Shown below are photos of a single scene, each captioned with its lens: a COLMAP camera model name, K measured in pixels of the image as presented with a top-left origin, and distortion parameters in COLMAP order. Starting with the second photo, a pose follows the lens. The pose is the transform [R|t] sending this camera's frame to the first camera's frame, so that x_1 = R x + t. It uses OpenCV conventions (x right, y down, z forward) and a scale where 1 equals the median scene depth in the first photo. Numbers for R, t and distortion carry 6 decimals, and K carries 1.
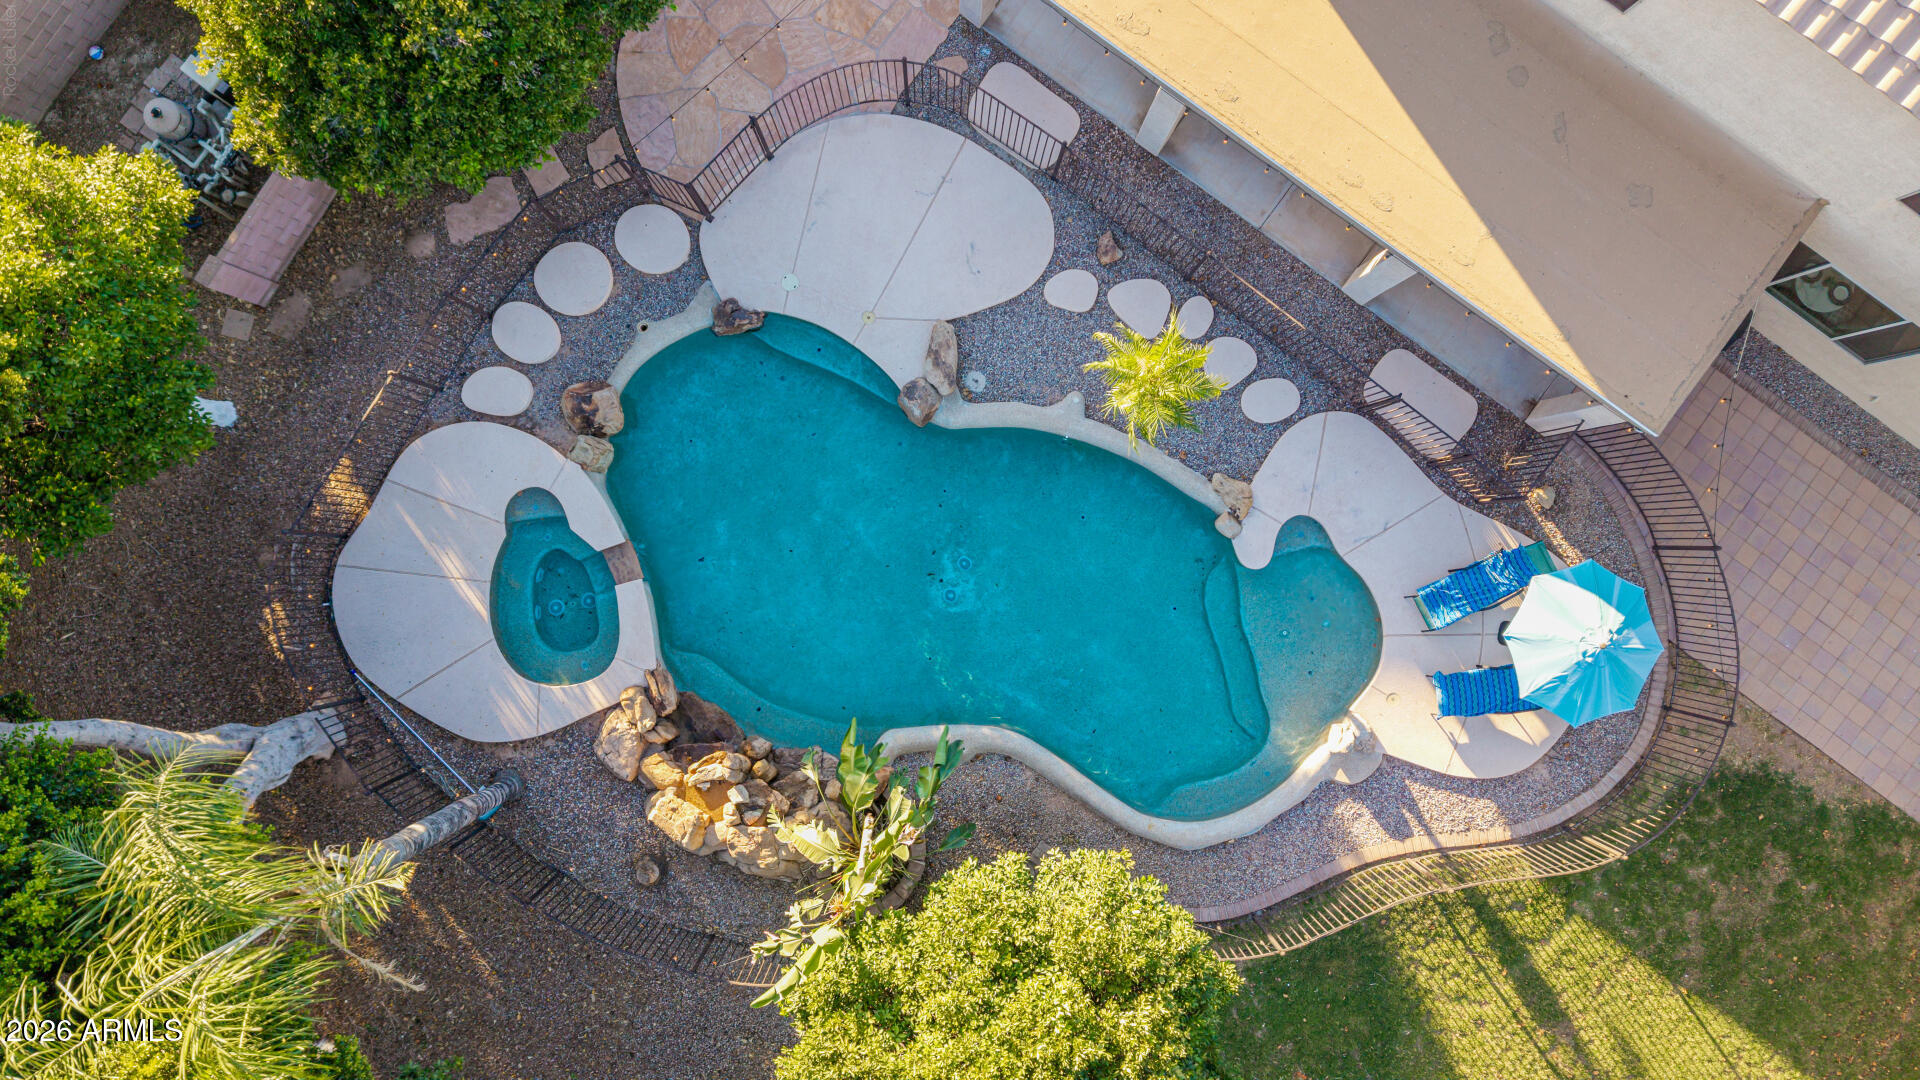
lens RADIAL K [[1290.9, 0, 966.1], [0, 1290.9, 535.3], [0, 0, 1]] dist [0.030224, -0.039348]
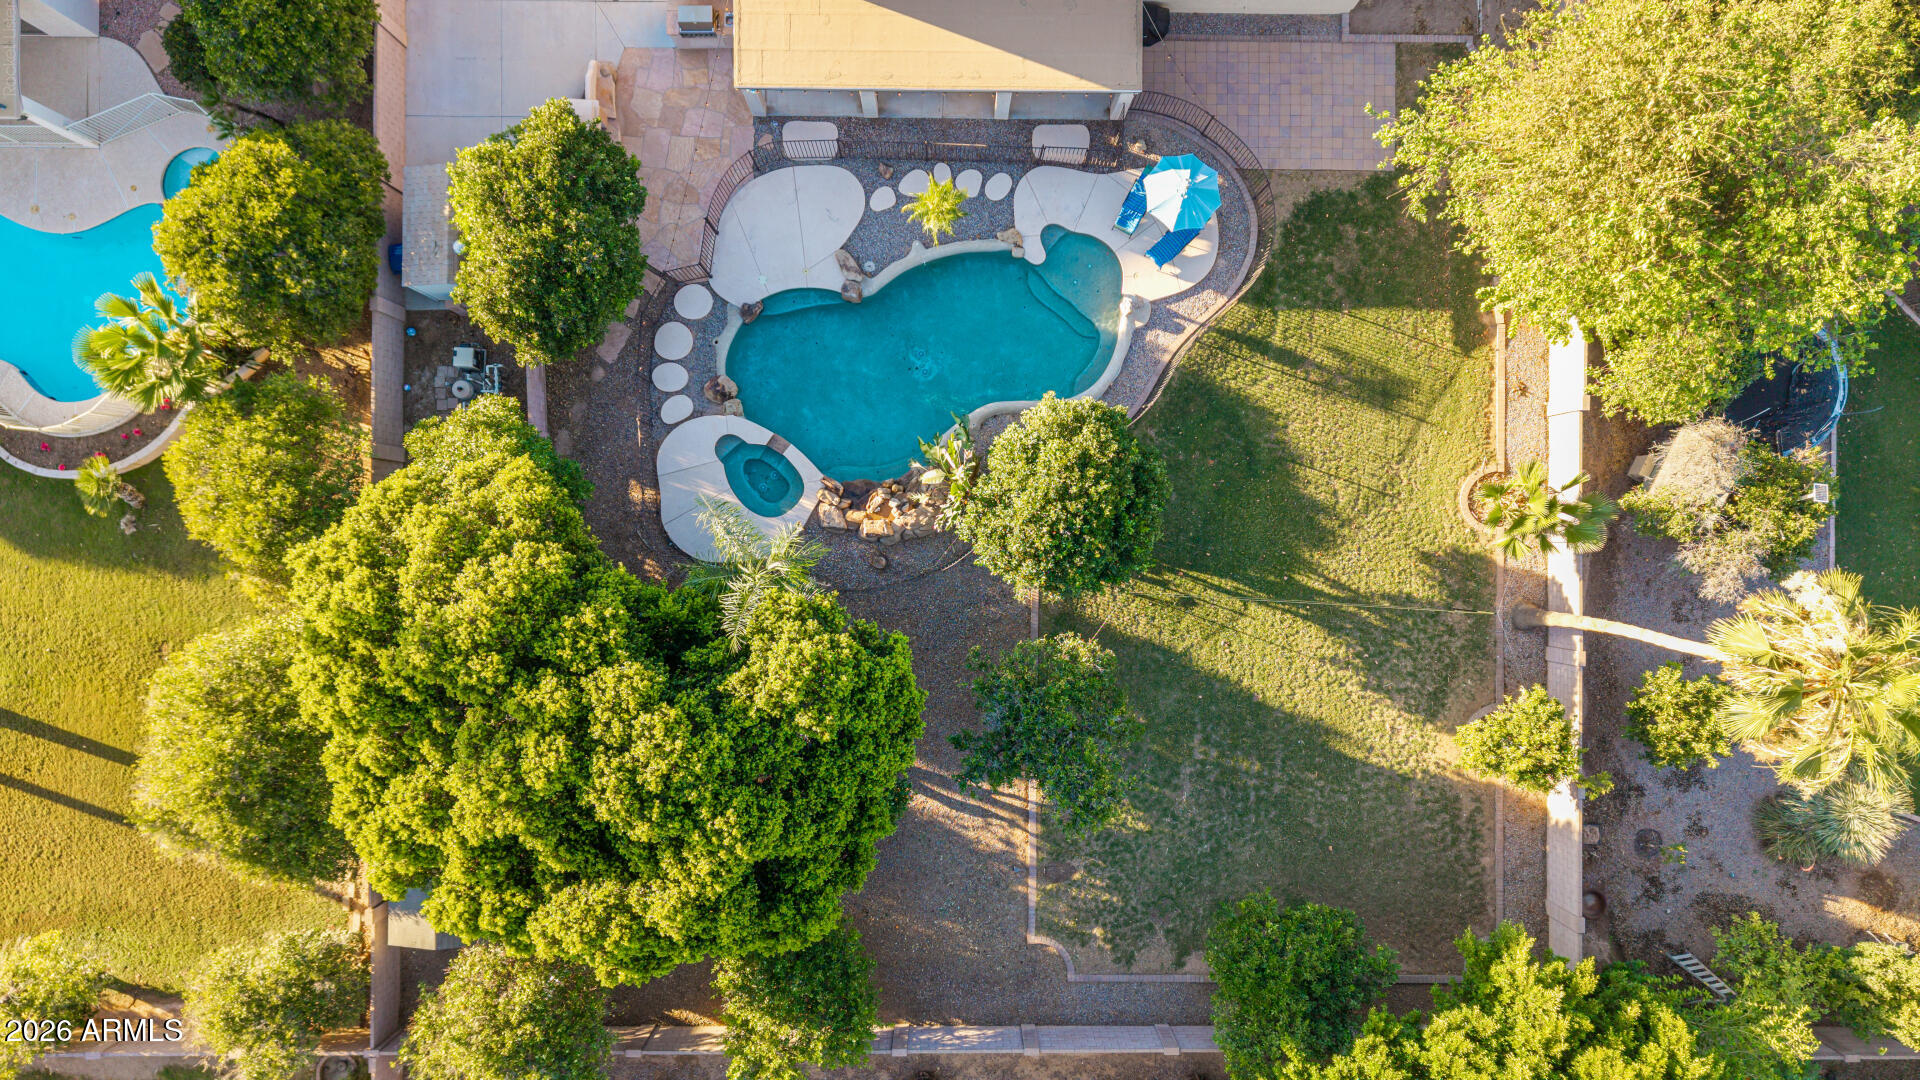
lens RADIAL K [[1290.9, 0, 956.2], [0, 1290.9, 544.5], [0, 0, 1]] dist [0.030224, -0.039348]
pose [[0.813458, -0.581623, 0.000937, -0.133897], [0.581350, 0.813124, 0.029346, 0.244736], [-0.017831, -0.023327, 0.999569, -0.977861]]
